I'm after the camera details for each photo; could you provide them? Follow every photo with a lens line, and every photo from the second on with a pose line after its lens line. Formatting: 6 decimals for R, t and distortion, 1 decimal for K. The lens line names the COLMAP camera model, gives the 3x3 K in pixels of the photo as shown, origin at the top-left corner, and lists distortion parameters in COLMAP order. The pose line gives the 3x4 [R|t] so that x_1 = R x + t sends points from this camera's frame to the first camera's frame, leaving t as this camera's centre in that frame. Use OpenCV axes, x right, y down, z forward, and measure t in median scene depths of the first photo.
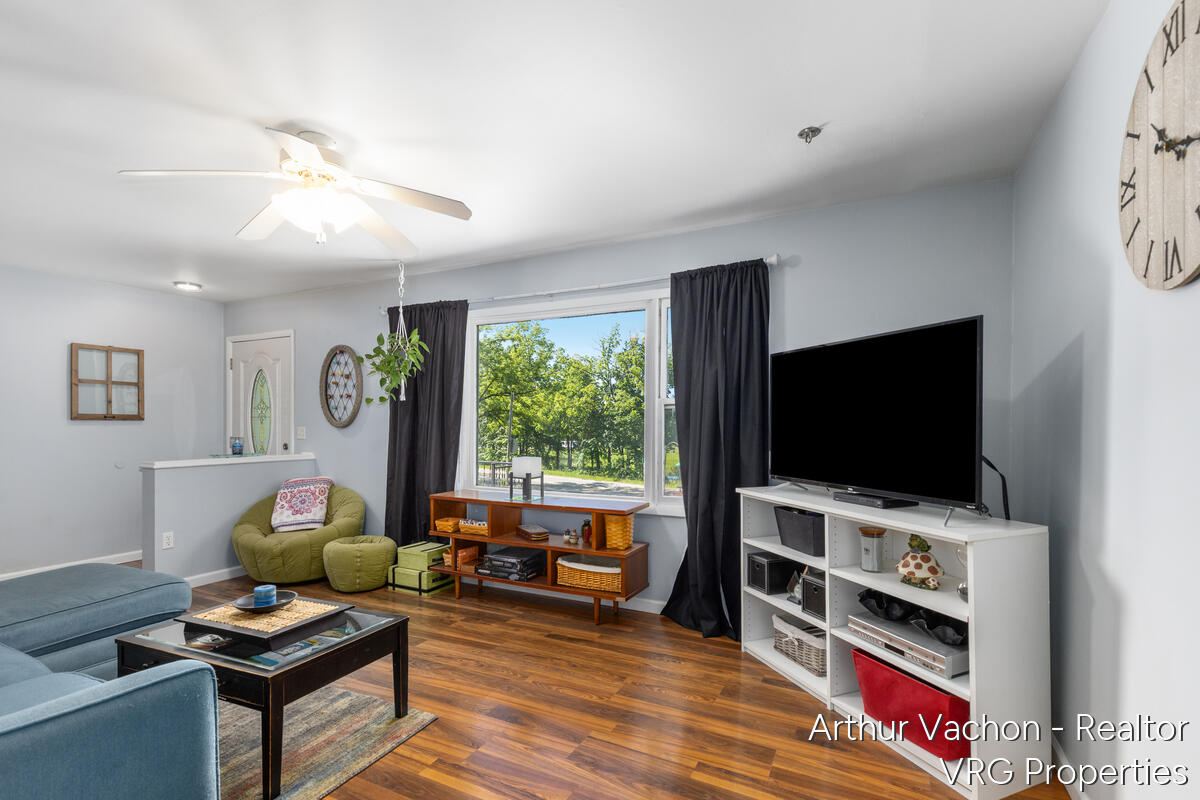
lens RADIAL K [[547.4, 0, 615.1], [0, 547.4, 431.3], [0, 0, 1]] dist [0.012965, -0.000070]
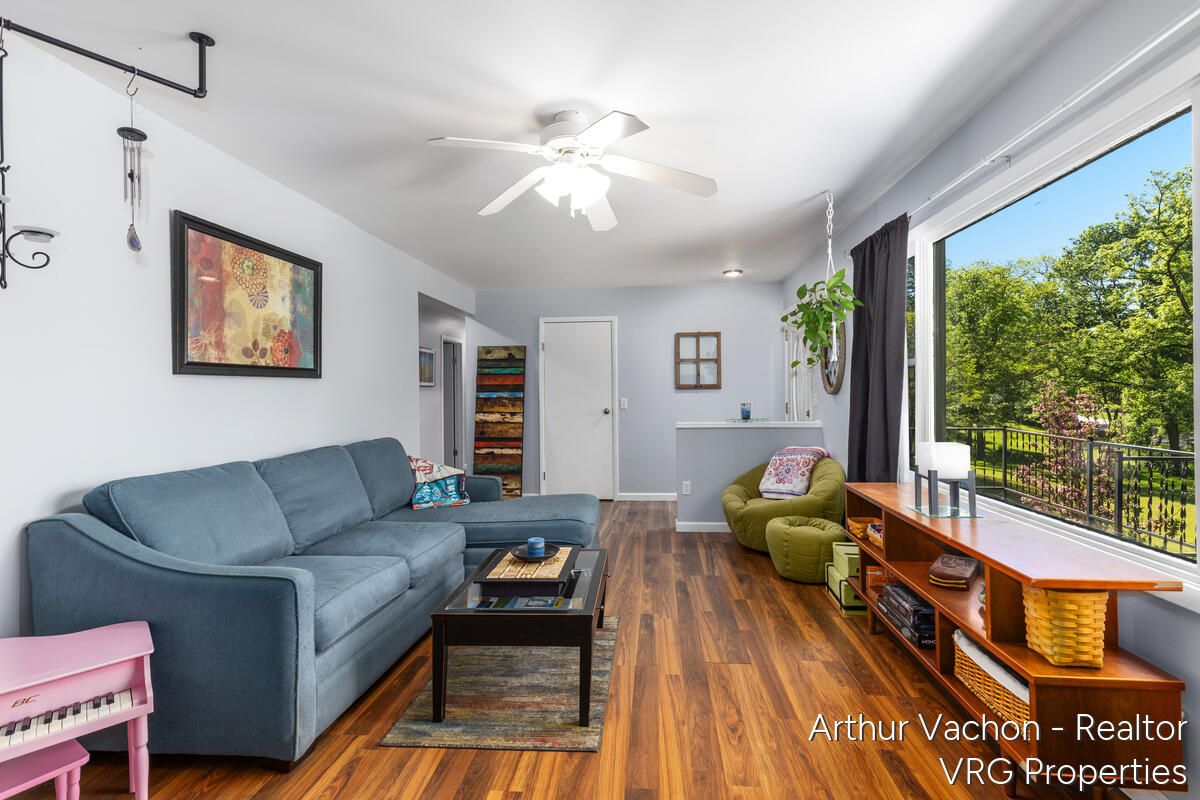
lens RADIAL K [[547.4, 0, 604.9], [0, 547.4, 392.5], [0, 0, 1]] dist [0.012965, -0.000070]
pose [[0.360879, -0.004972, -0.932600, 0.219800], [-0.001300, 0.999982, -0.005834, -0.004608], [0.932612, 0.003318, 0.360866, 0.348031]]
